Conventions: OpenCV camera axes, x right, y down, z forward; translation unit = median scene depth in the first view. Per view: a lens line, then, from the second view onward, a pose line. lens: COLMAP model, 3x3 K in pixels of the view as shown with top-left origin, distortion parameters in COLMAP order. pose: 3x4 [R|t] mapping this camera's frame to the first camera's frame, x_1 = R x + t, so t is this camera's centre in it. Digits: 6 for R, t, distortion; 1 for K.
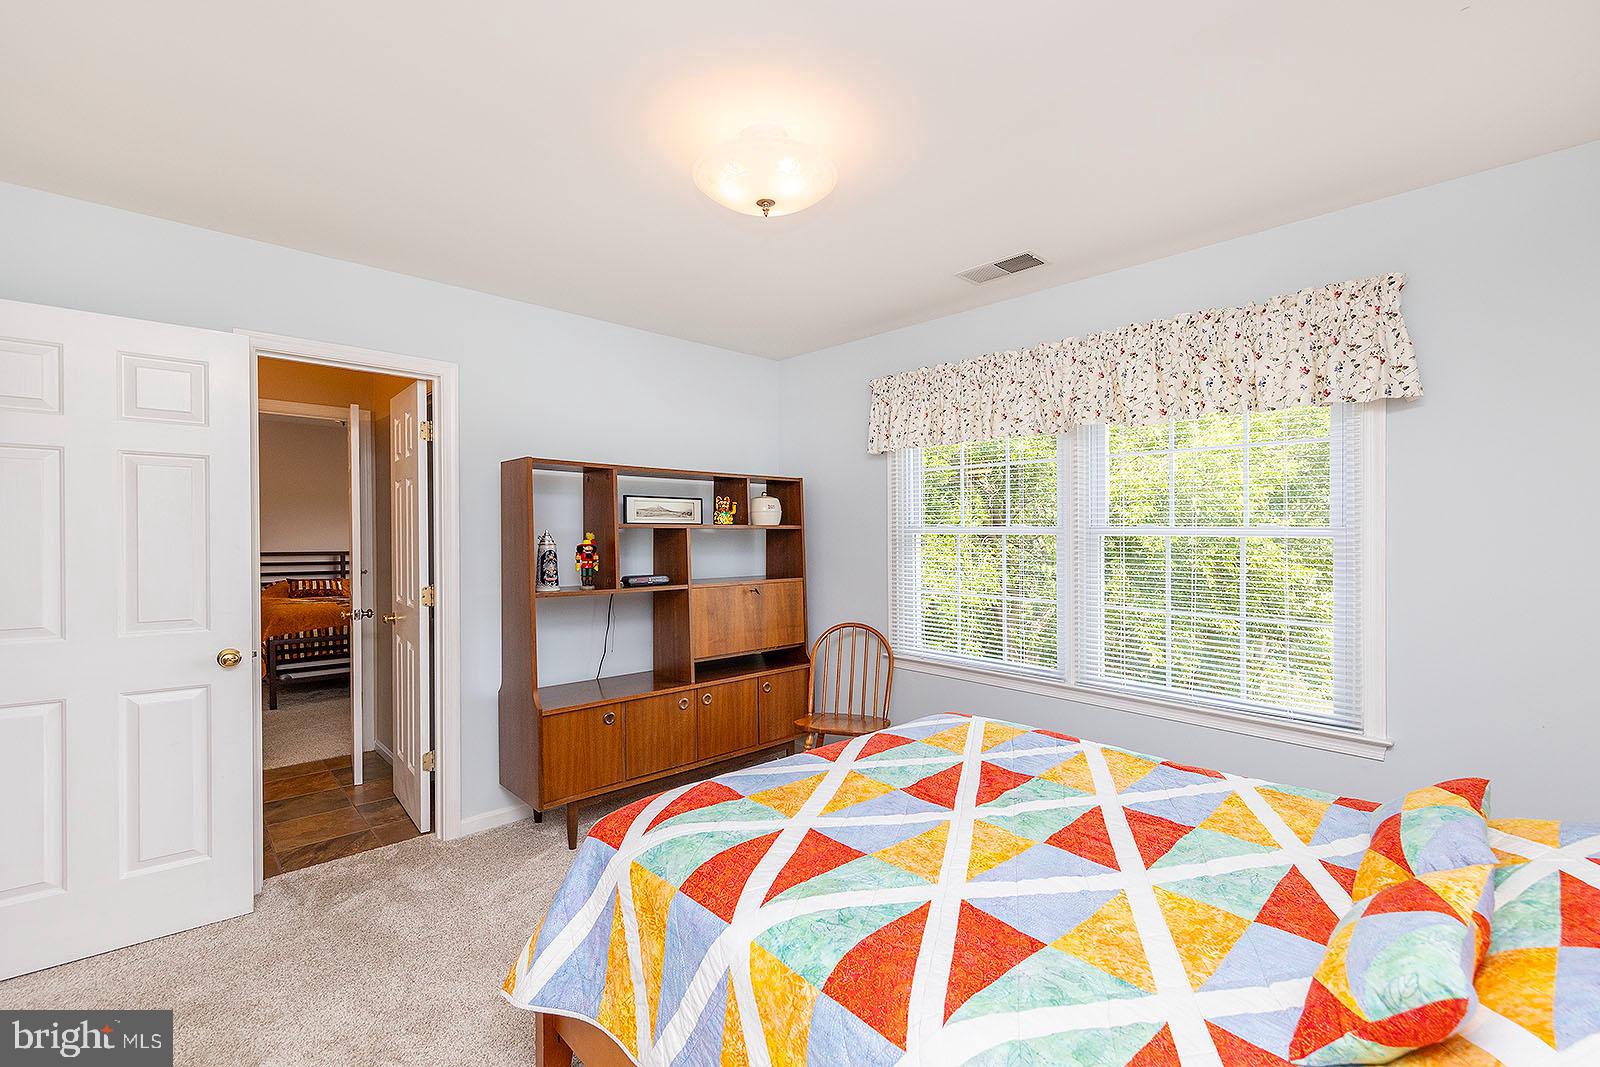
lens RADIAL K [[682.5, 0, 800.7], [0, 682.5, 528.9], [0, 0, 1]] dist [-0.001283, -0.000359]
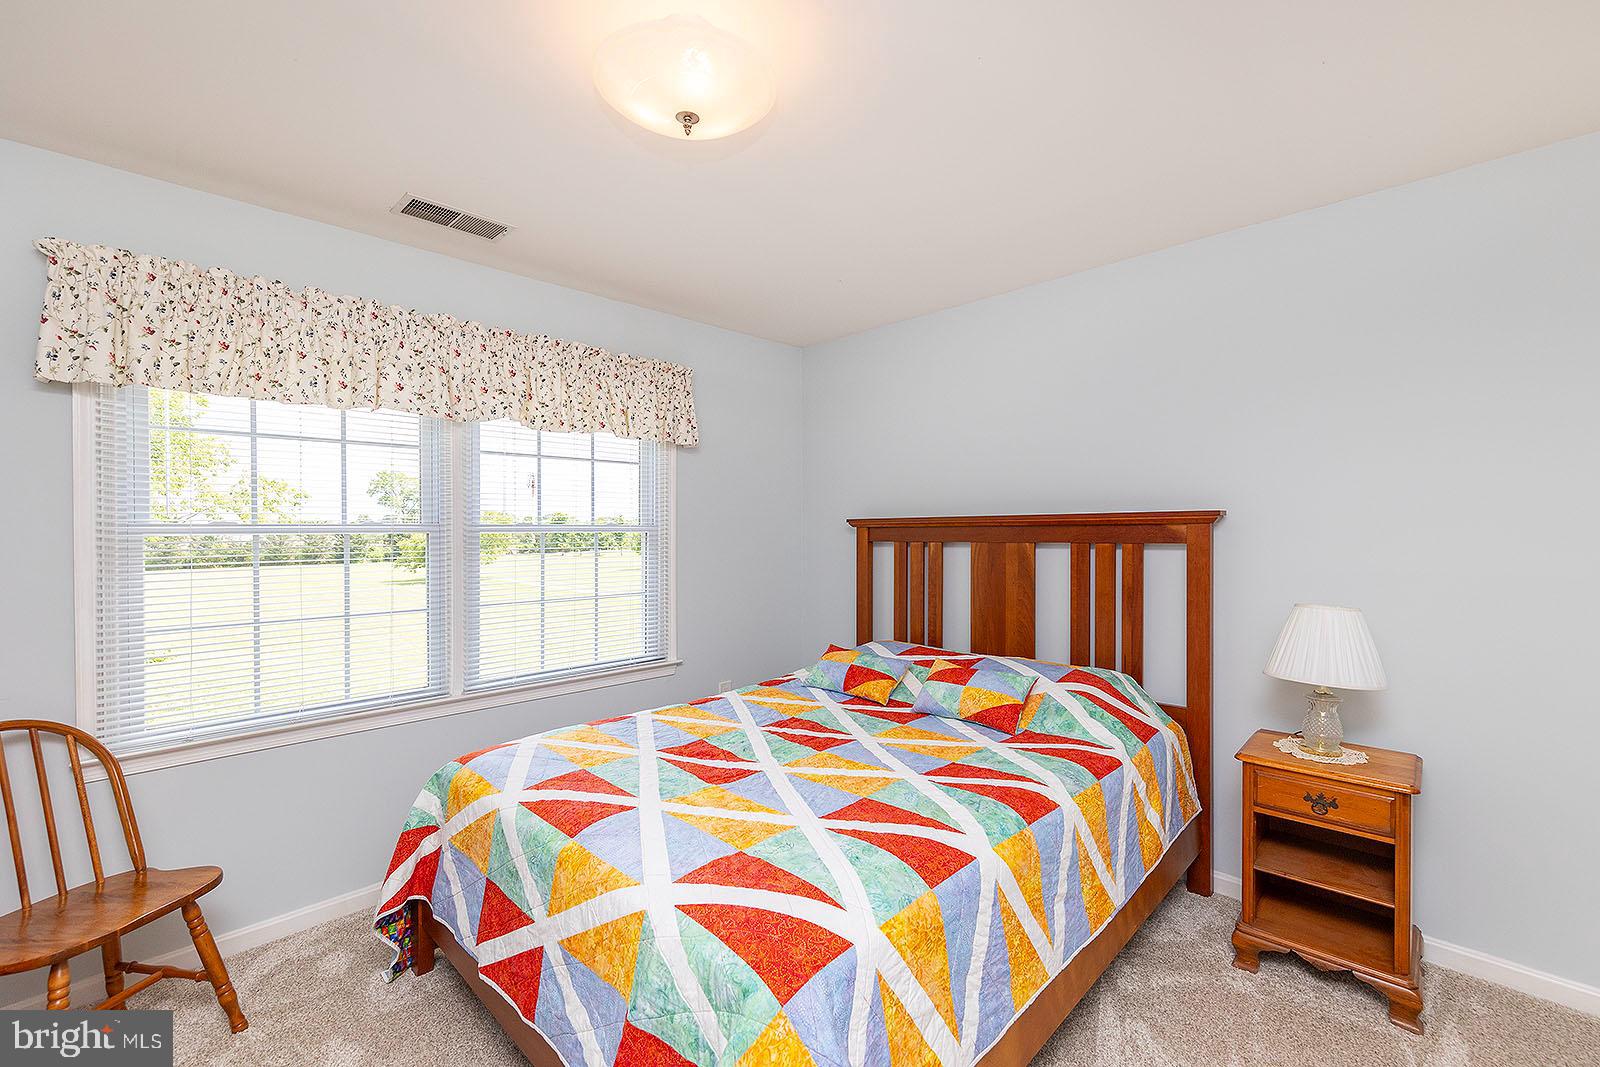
lens RADIAL K [[682.5, 0, 801.2], [0, 682.5, 529.1], [0, 0, 1]] dist [-0.001283, -0.000359]
pose [[-0.035037, -0.003065, 0.999381, -0.708237], [0.004427, 0.999985, 0.003222, 0.003342], [-0.999376, 0.004537, -0.035023, 0.751402]]
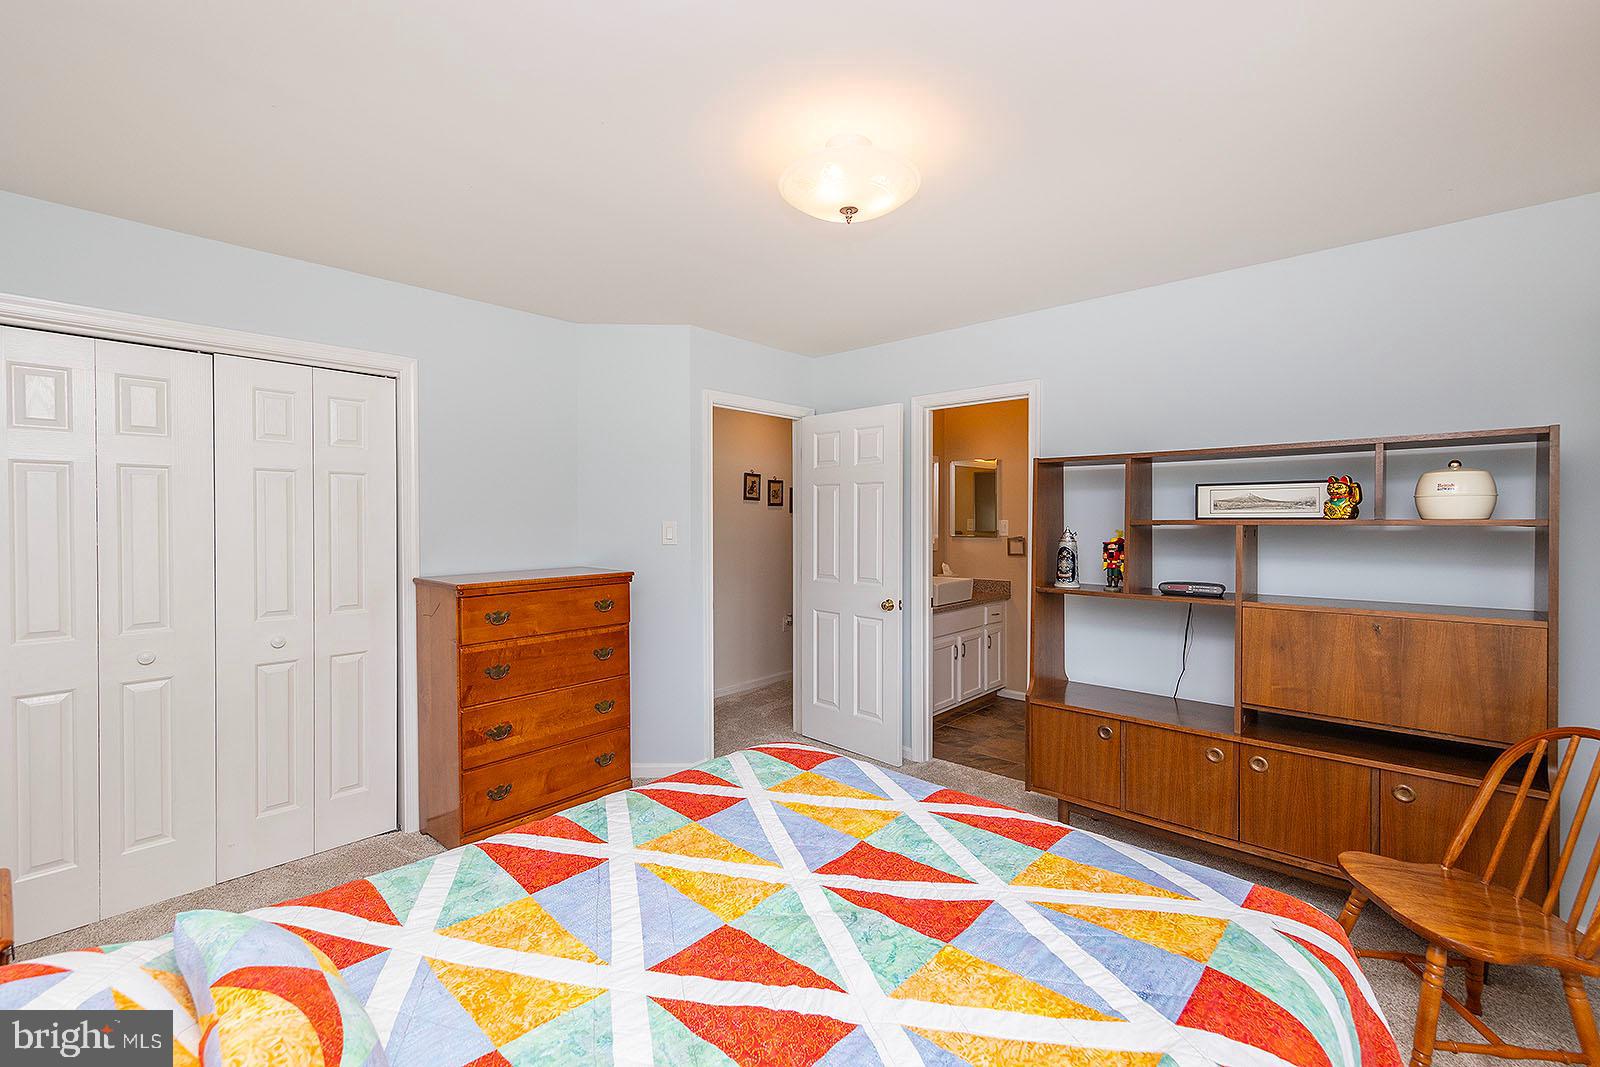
lens RADIAL K [[682.5, 0, 808.6], [0, 682.5, 531.0], [0, 0, 1]] dist [-0.001283, -0.000359]
pose [[0.091650, 0.015714, -0.995667, 0.806299], [0.005837, 0.999850, 0.016318, -0.014117], [0.995774, -0.007308, 0.091544, 0.710505]]
